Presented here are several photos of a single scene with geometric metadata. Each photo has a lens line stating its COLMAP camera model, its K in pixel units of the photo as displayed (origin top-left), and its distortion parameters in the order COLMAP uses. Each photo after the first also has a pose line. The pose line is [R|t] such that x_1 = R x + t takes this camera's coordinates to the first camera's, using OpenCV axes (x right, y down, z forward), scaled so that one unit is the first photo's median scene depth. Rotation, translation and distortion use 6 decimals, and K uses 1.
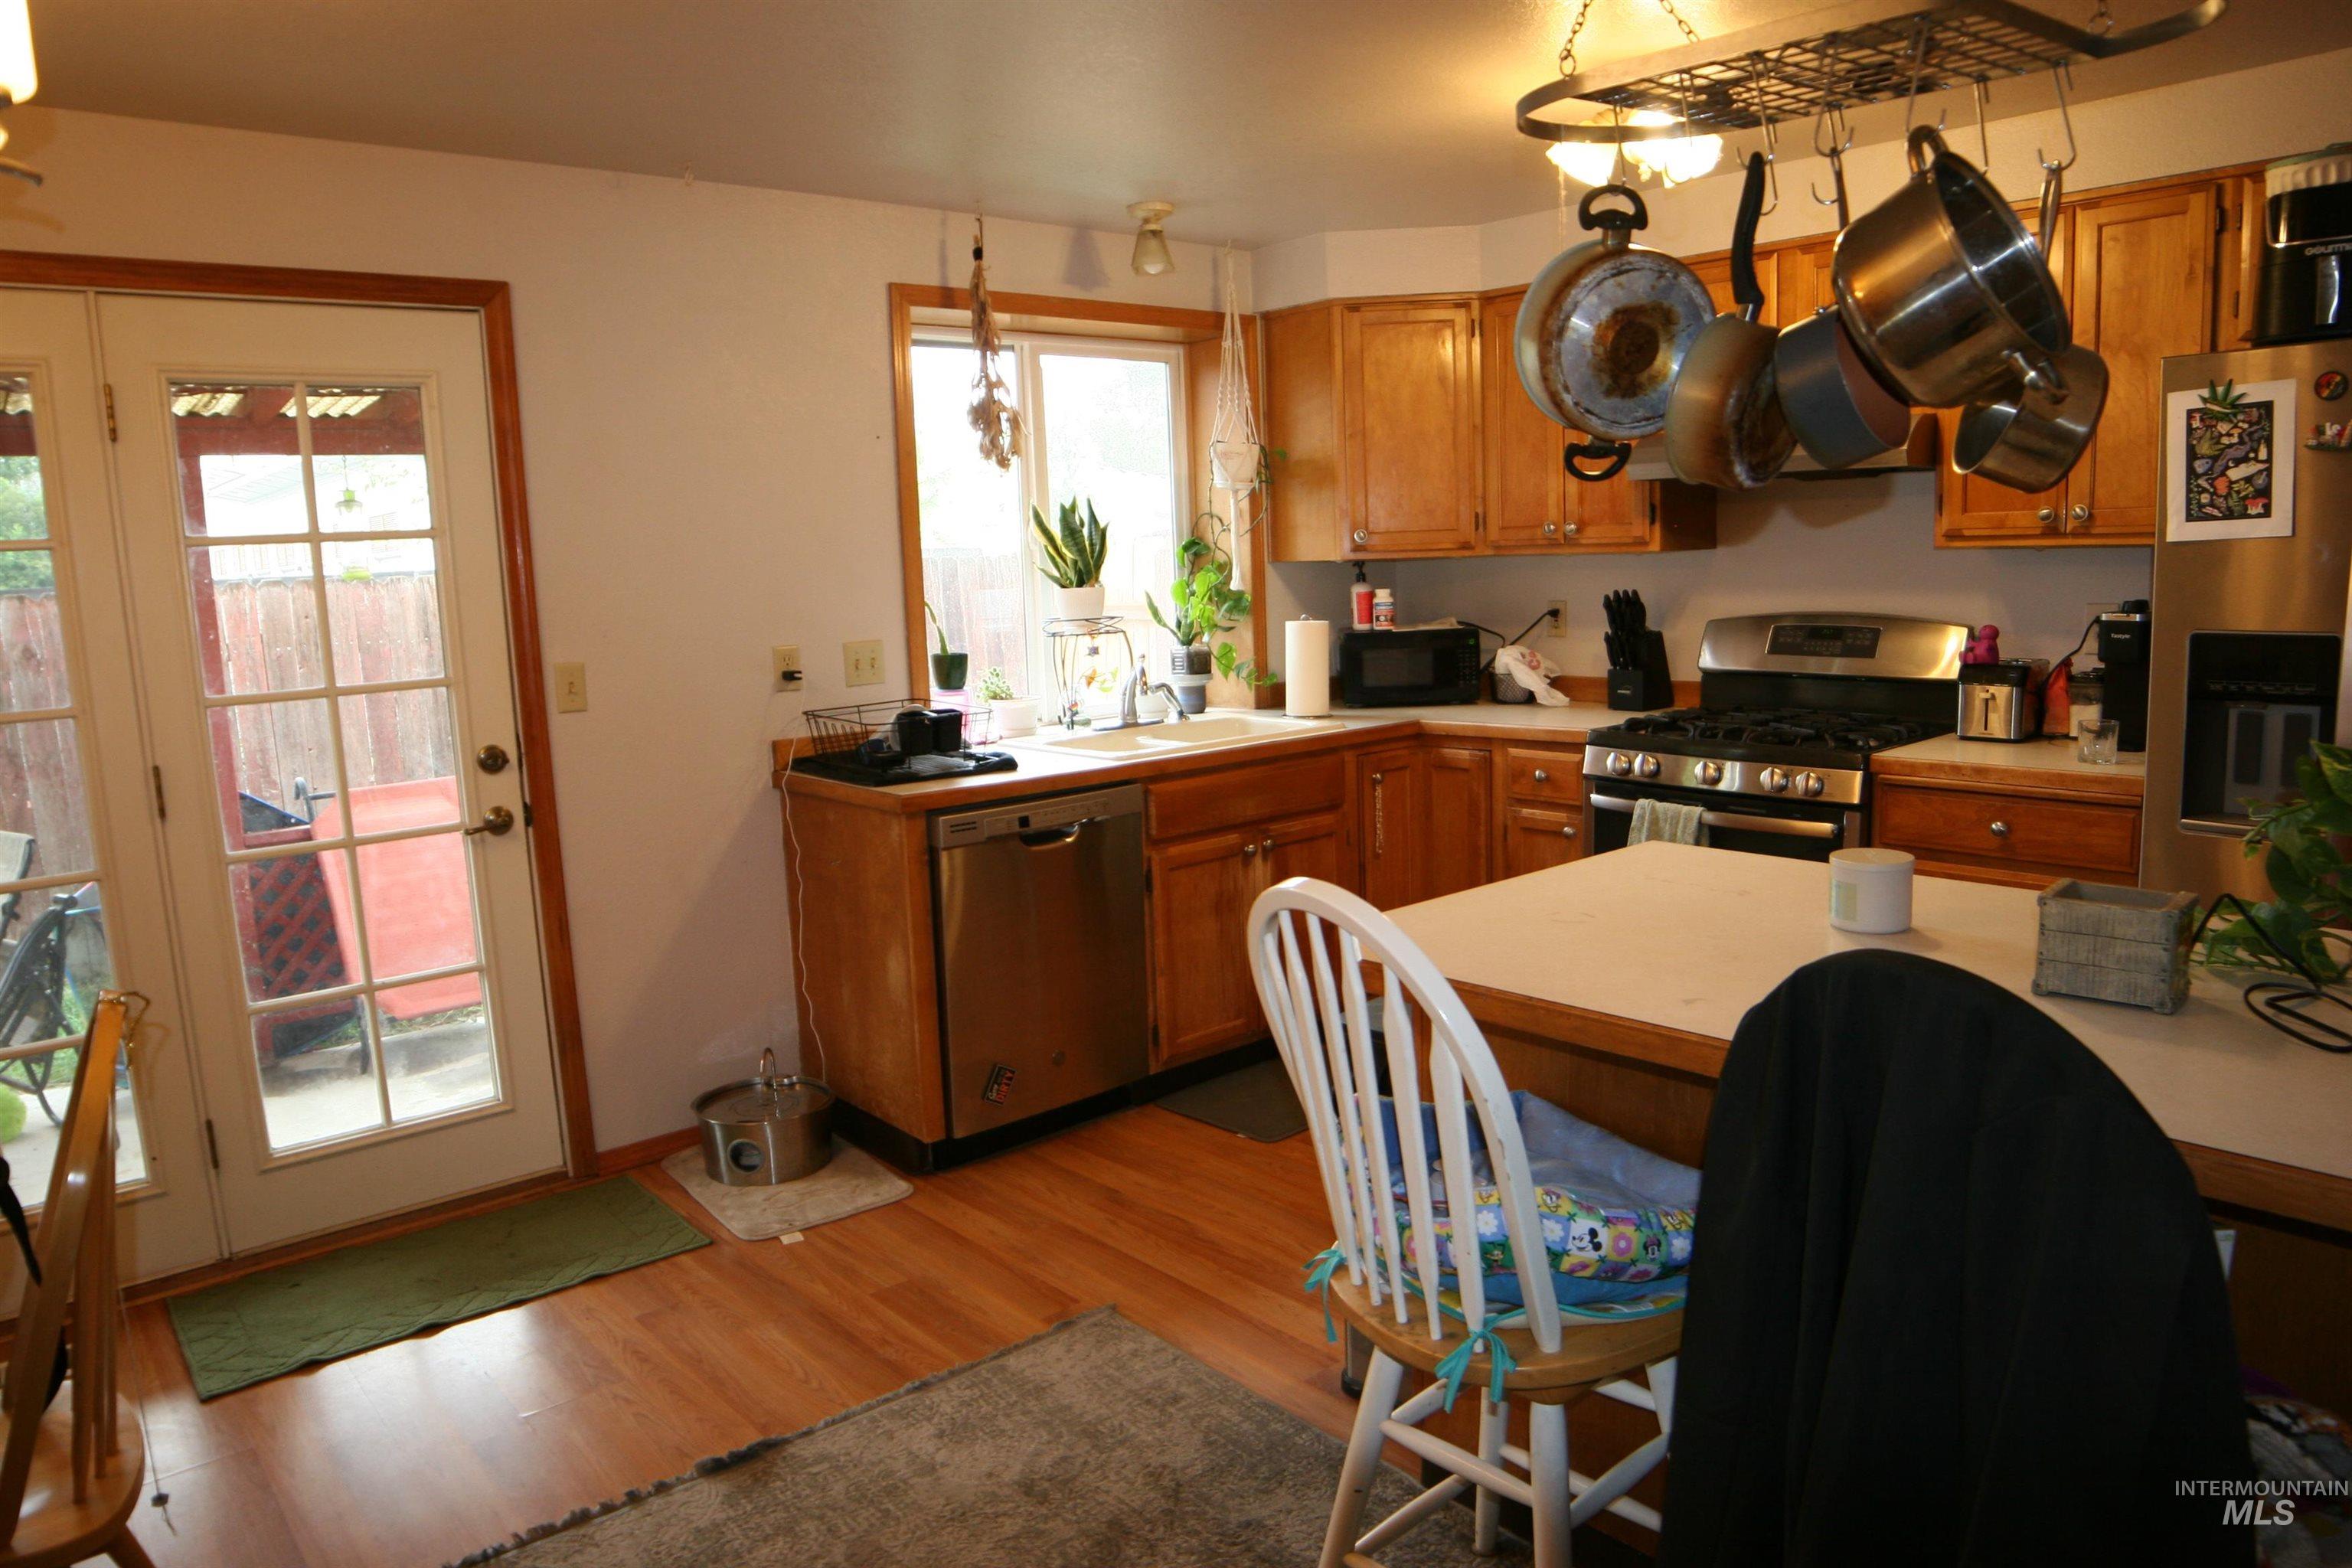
lens RADIAL K [[1530.1, 0, 1187.2], [0, 1530.1, 801.5], [0, 0, 1]] dist [-0.120383, 0.050252]
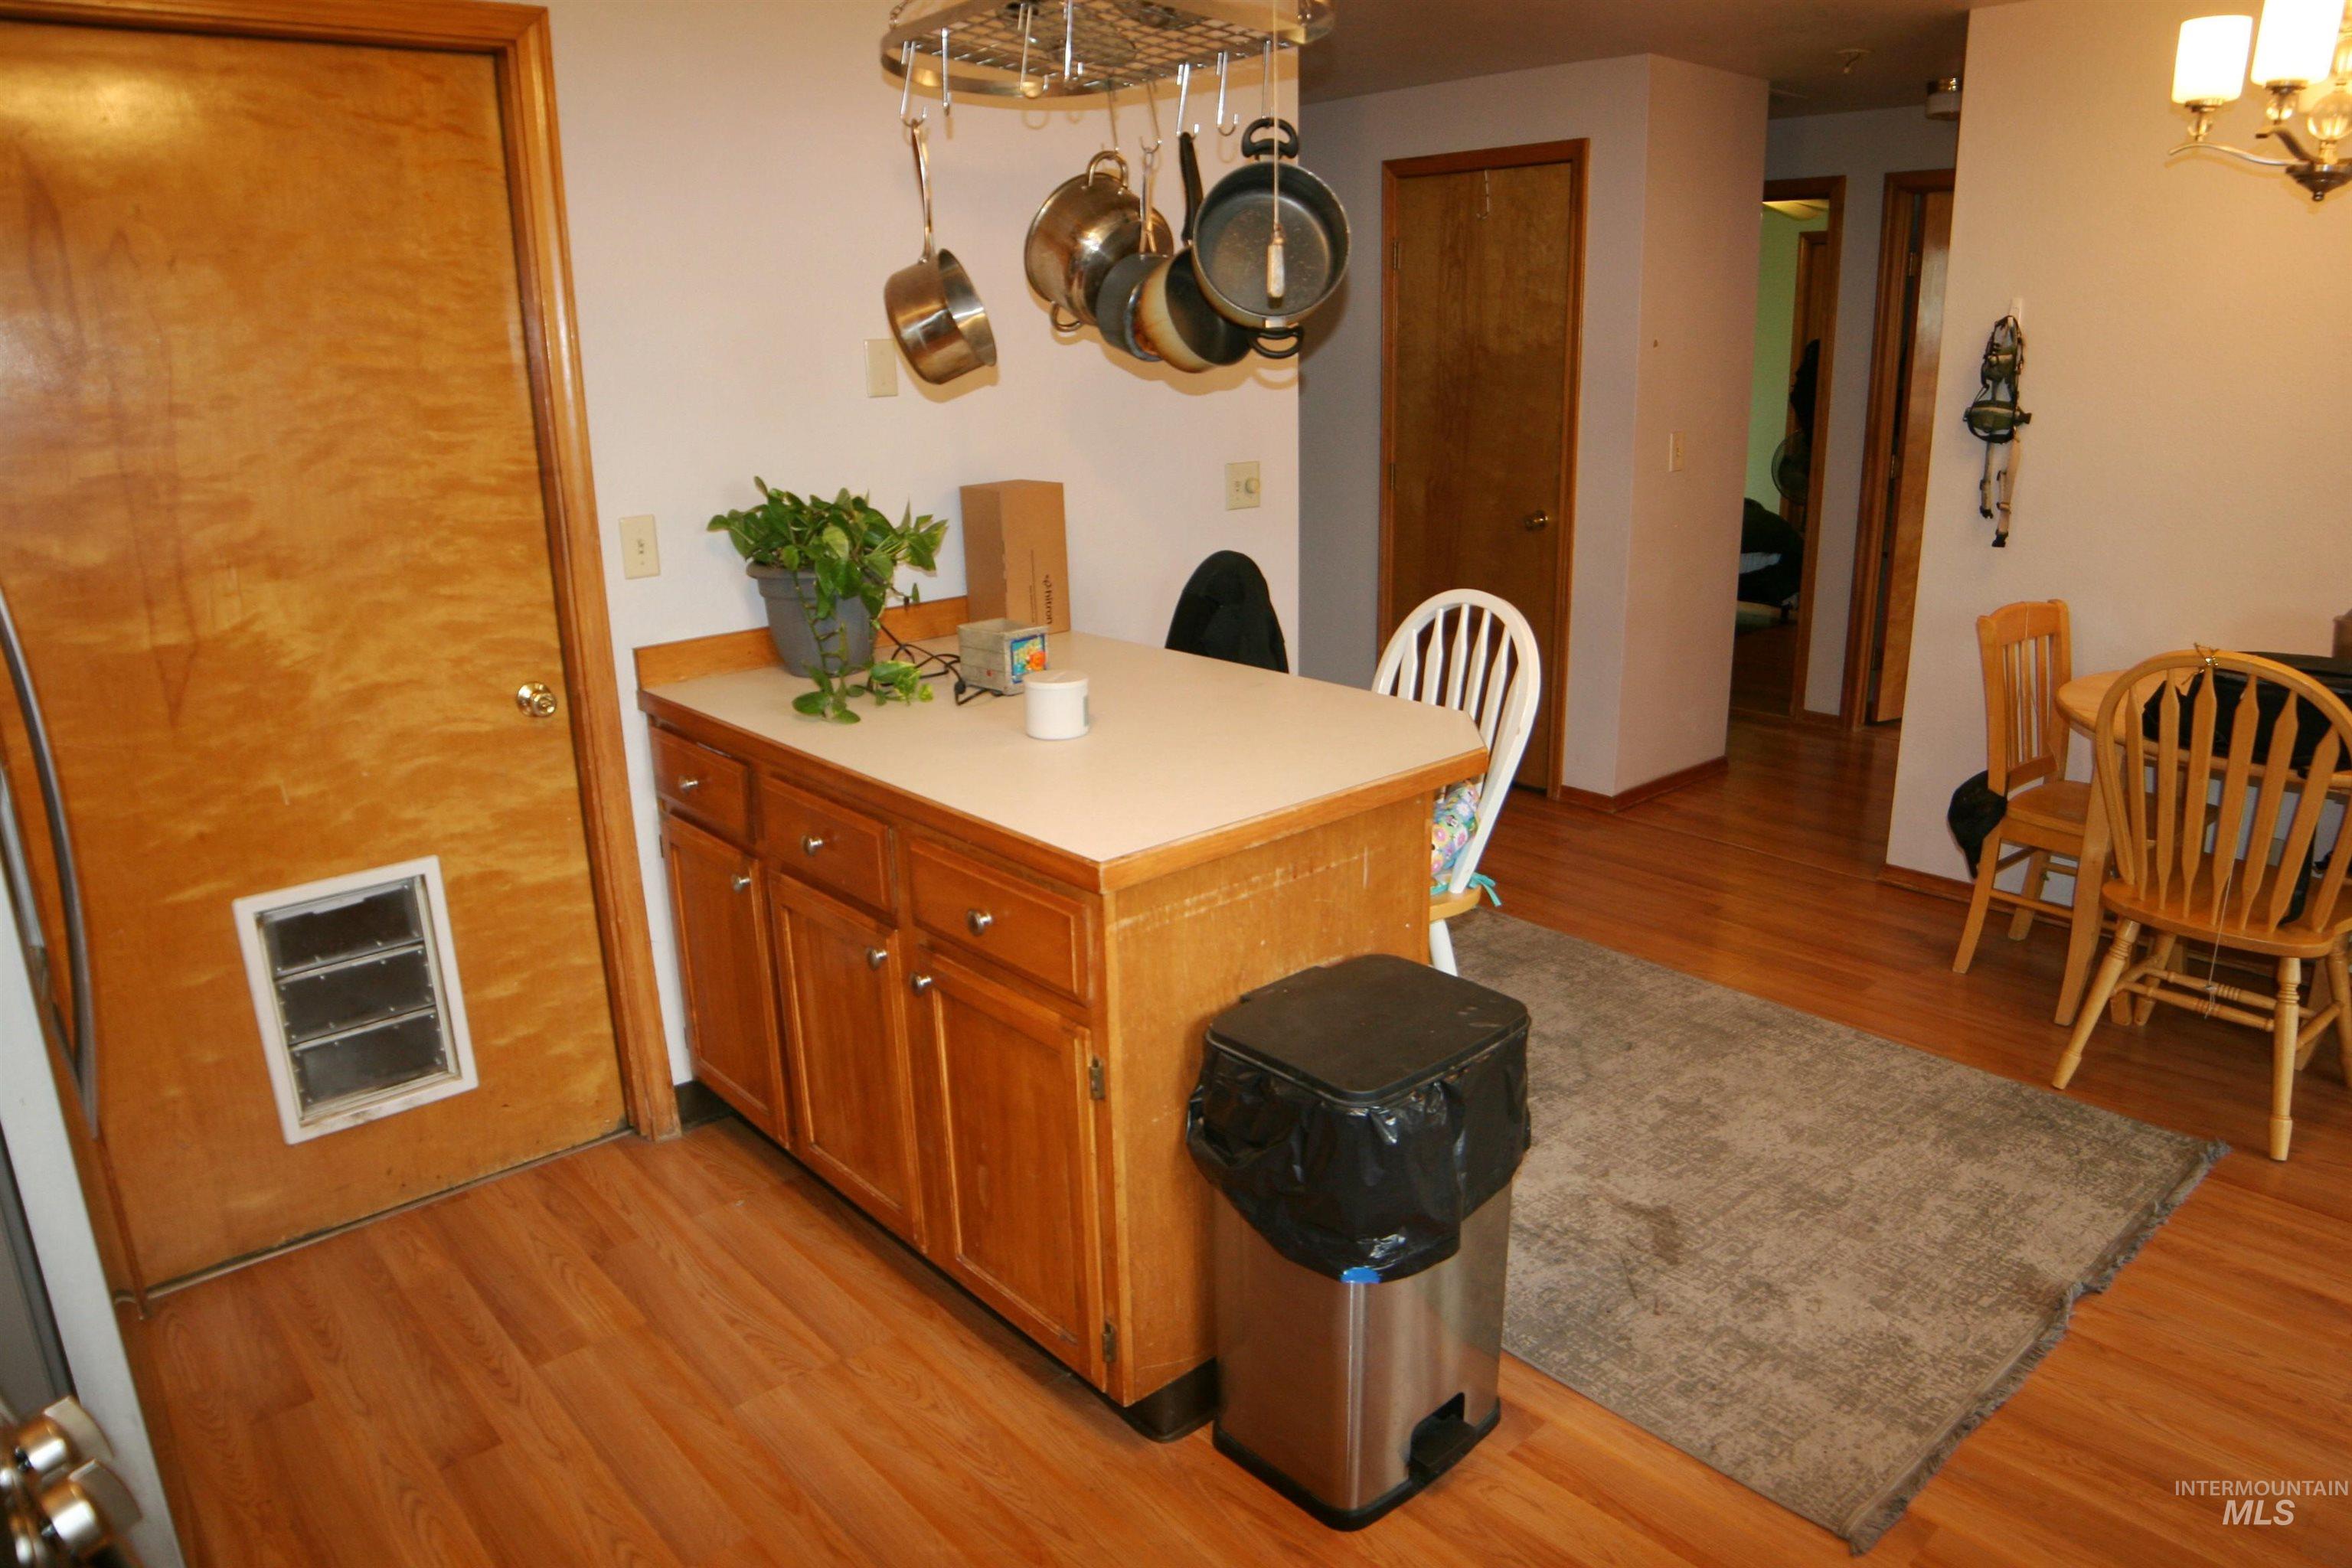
lens RADIAL K [[1530.1, 0, 1187.2], [0, 1530.1, 801.5], [0, 0, 1]] dist [-0.120383, 0.050252]
pose [[-0.998588, 0.053082, 0.001924, 0.211746], [0.048608, 0.898616, 0.436035, -0.249313], [0.021417, 0.435513, -0.899928, 1.305095]]
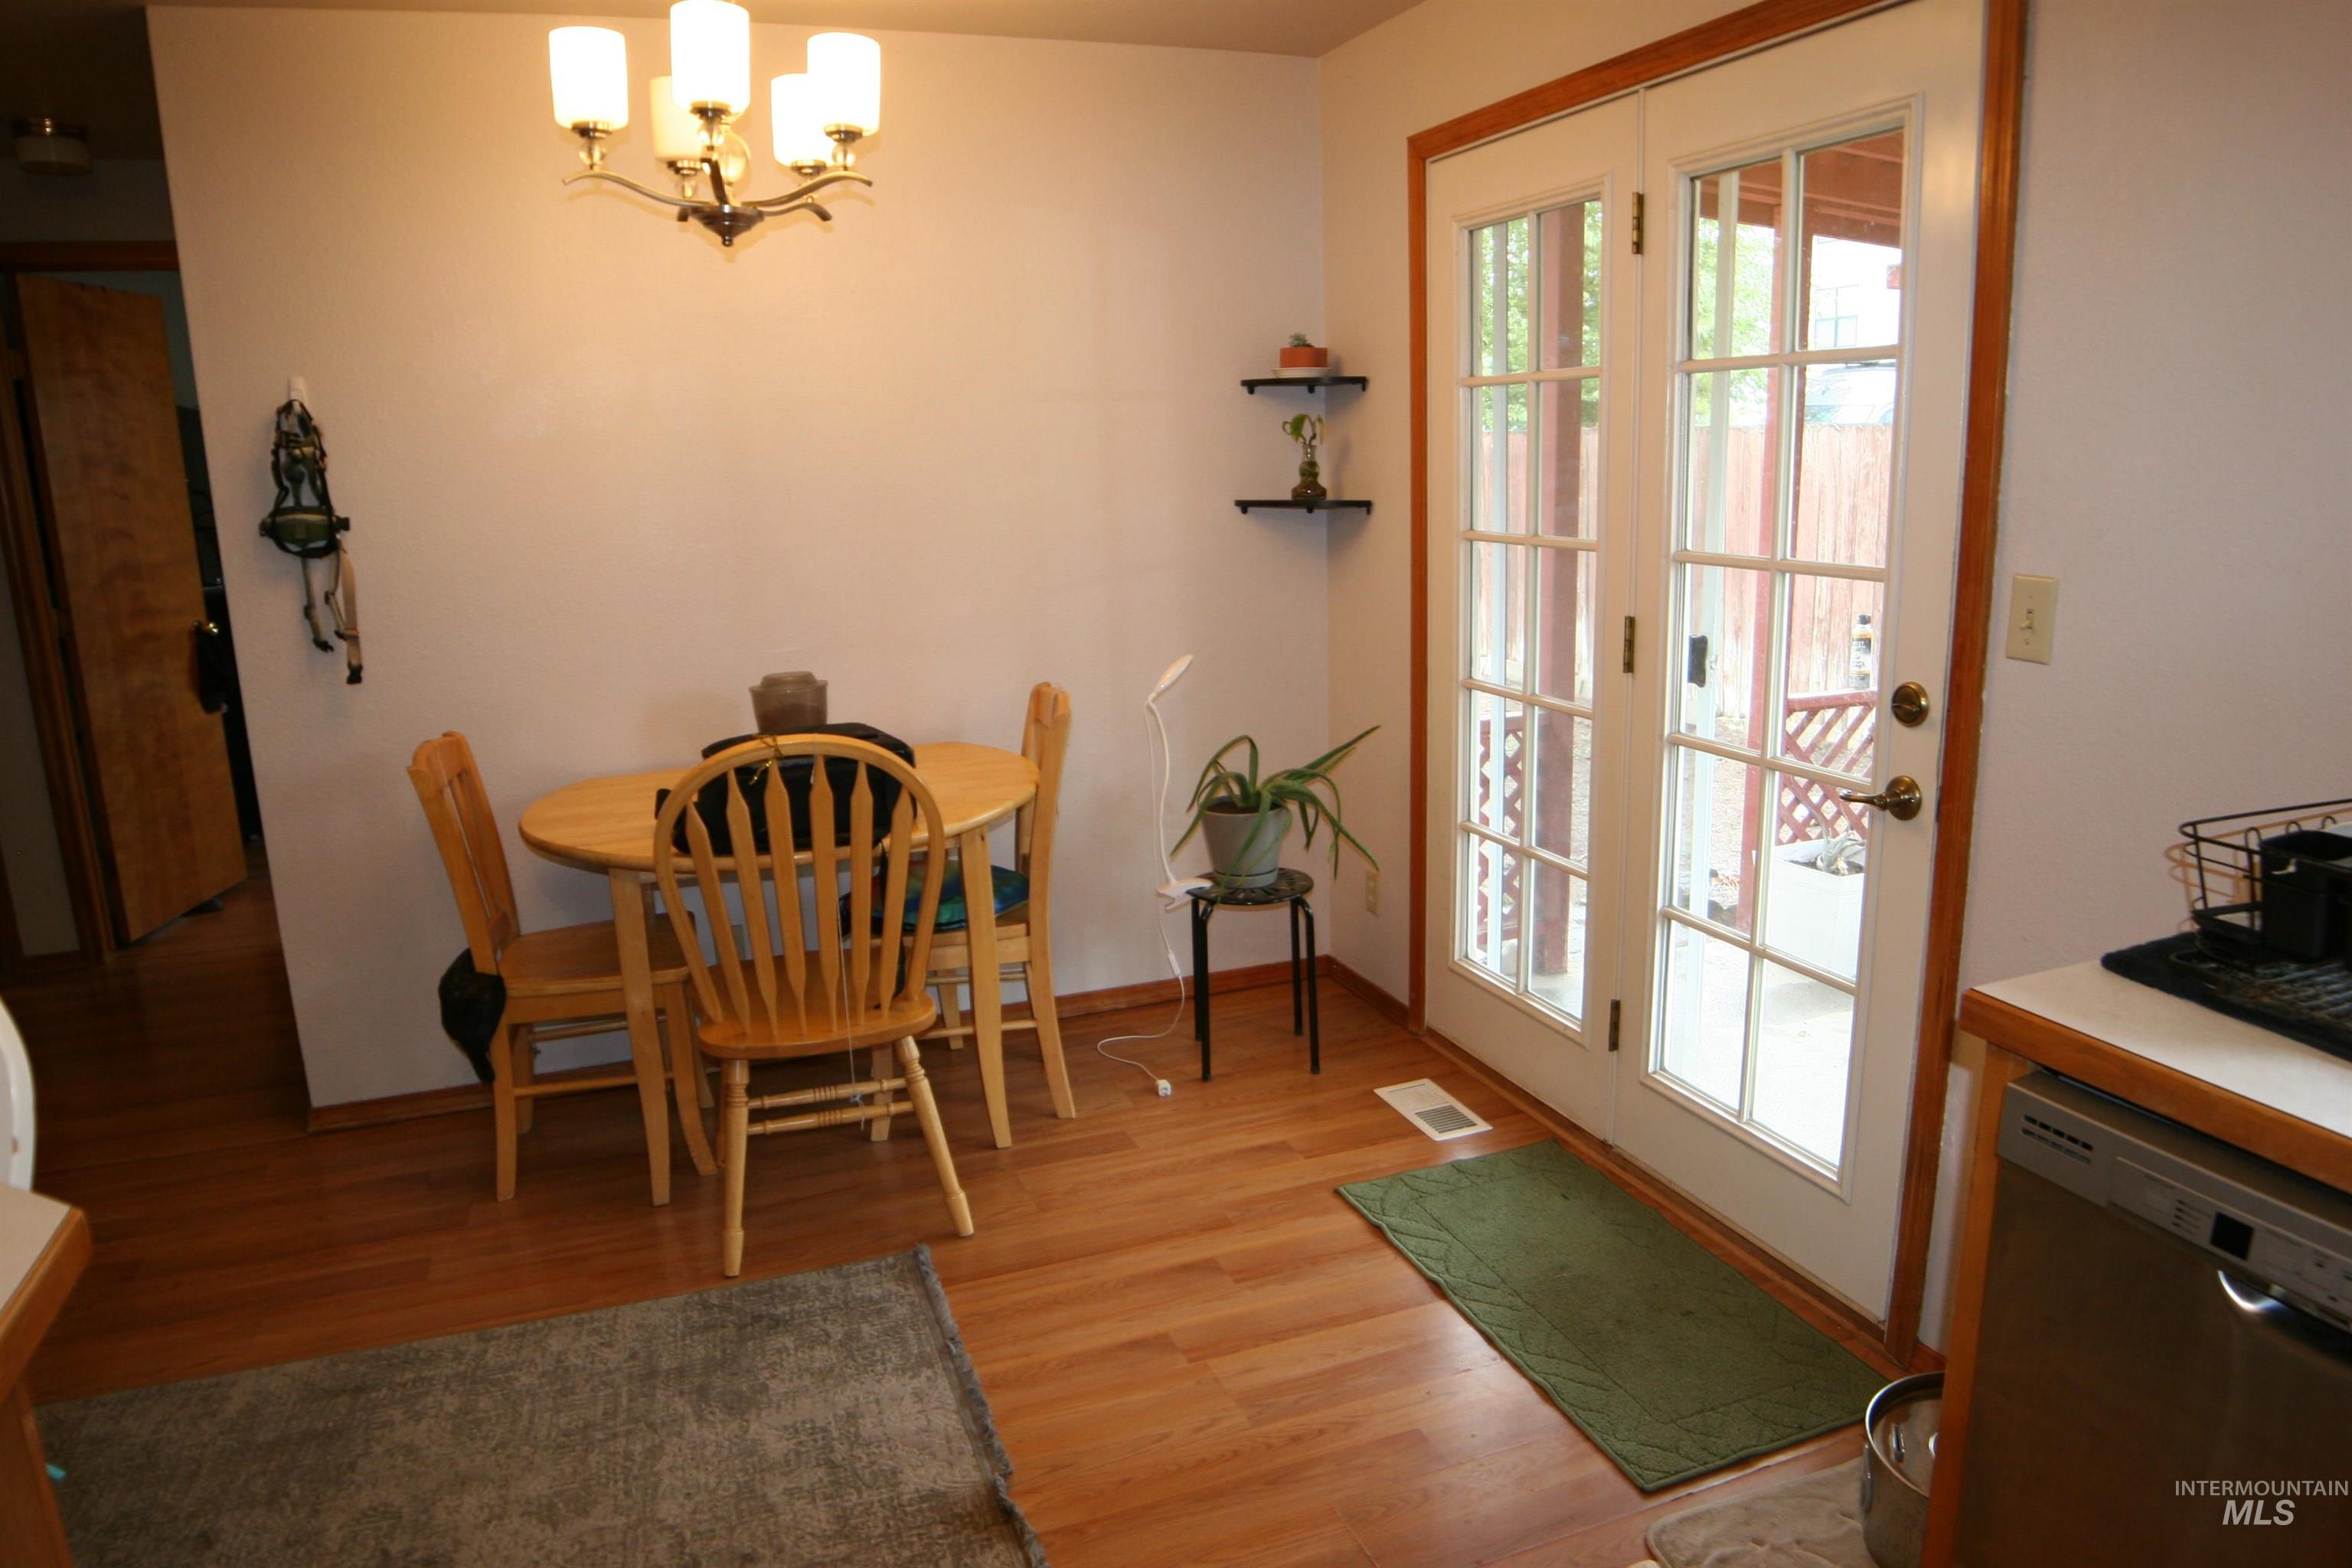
lens RADIAL K [[1530.1, 0, 1187.2], [0, 1530.1, 801.5], [0, 0, 1]] dist [-0.120383, 0.050252]
pose [[-0.340664, 0.253373, -0.905401, 0.251994], [-0.108910, 0.945885, 0.305681, -0.159639], [0.933856, 0.202741, -0.294634, 0.951237]]
